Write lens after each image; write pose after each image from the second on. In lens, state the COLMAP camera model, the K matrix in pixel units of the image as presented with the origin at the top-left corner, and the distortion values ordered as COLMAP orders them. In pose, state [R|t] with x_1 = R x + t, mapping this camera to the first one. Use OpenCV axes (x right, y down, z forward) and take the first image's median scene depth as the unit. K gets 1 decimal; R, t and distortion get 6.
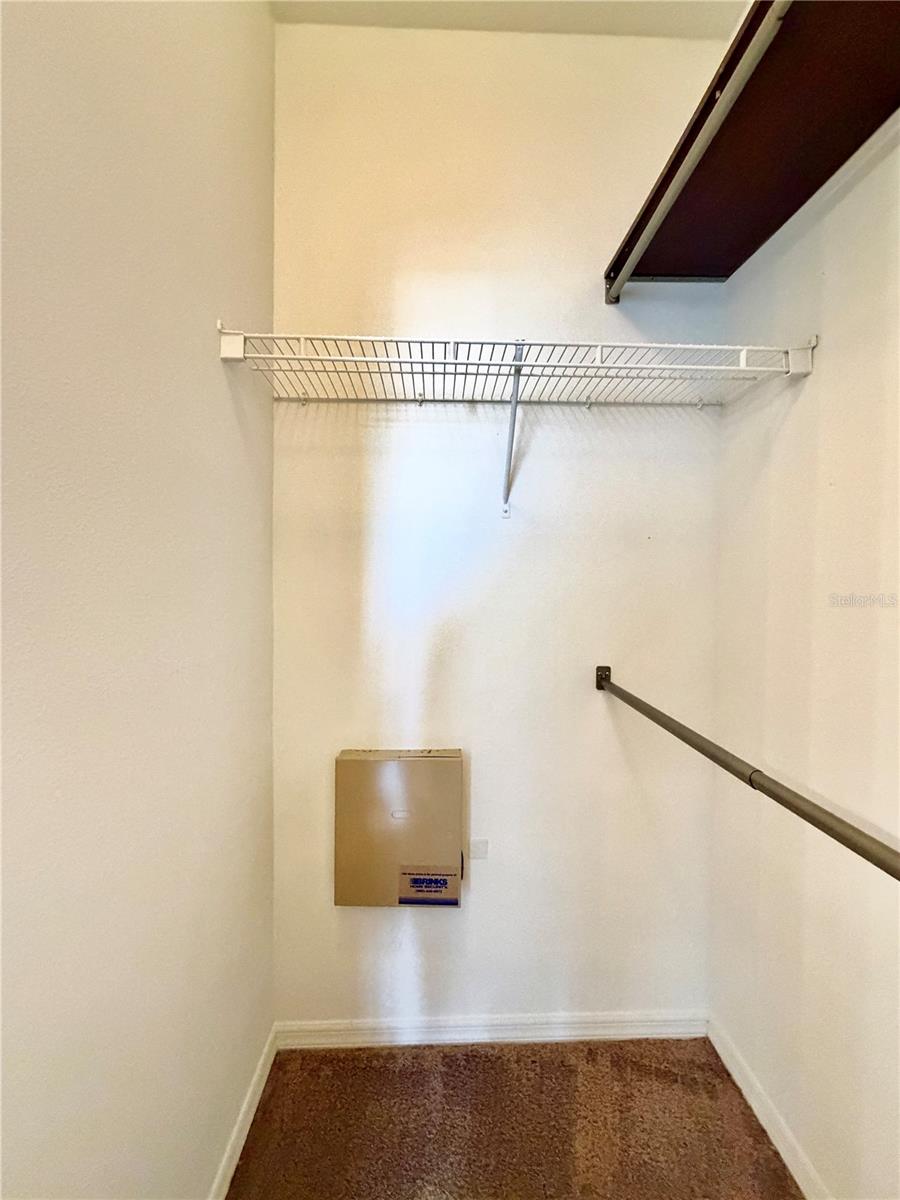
lens RADIAL K [[480.1, 0, 450.0], [0, 480.1, 600.0], [0, 0, 1]] dist [0.001214, 0.000109]
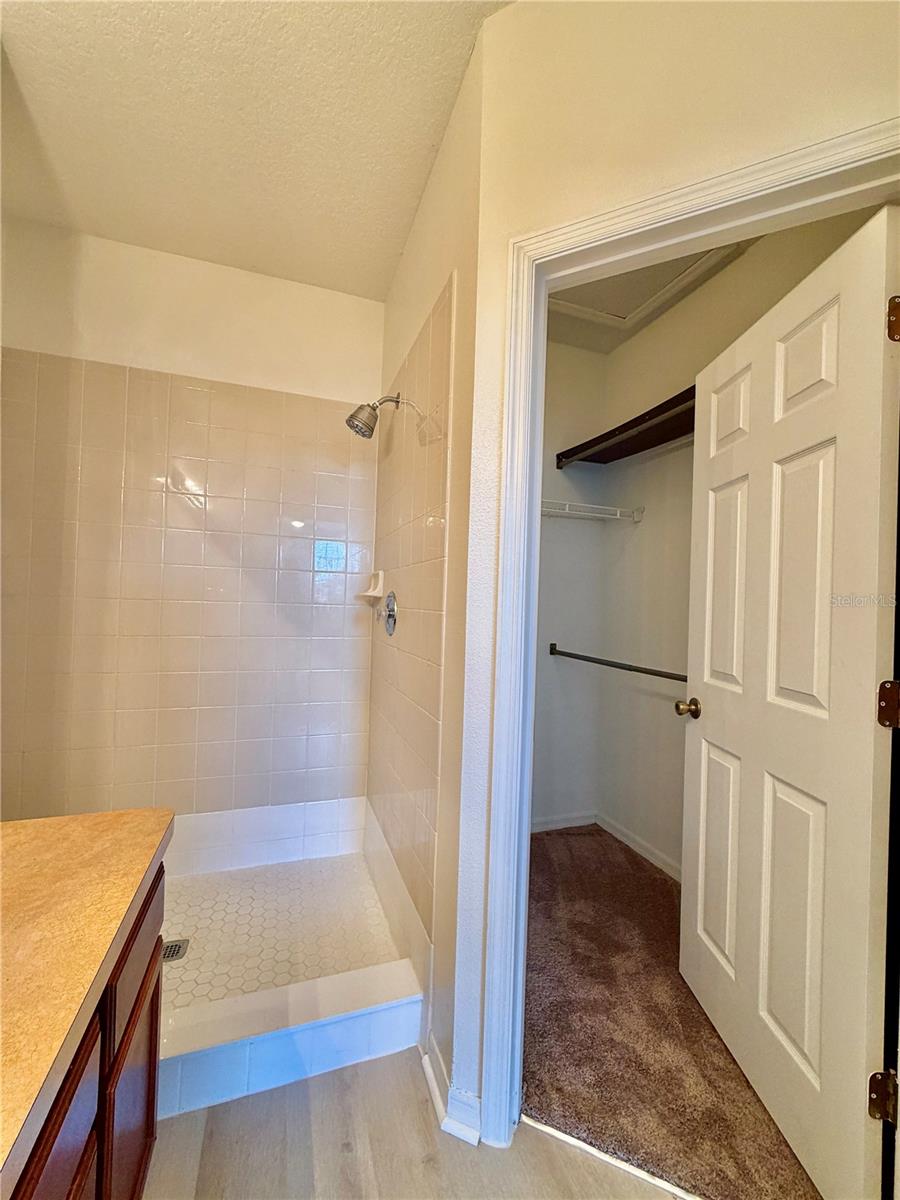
lens RADIAL K [[481.0, 0, 452.1], [0, 481.0, 597.4], [0, 0, 1]] dist [-0.000706, 0.000425]
pose [[0.951124, 0.025263, 0.307773, -0.738636], [-0.015238, 0.999273, -0.034933, 0.022094], [-0.308432, 0.028536, 0.950818, -0.834502]]
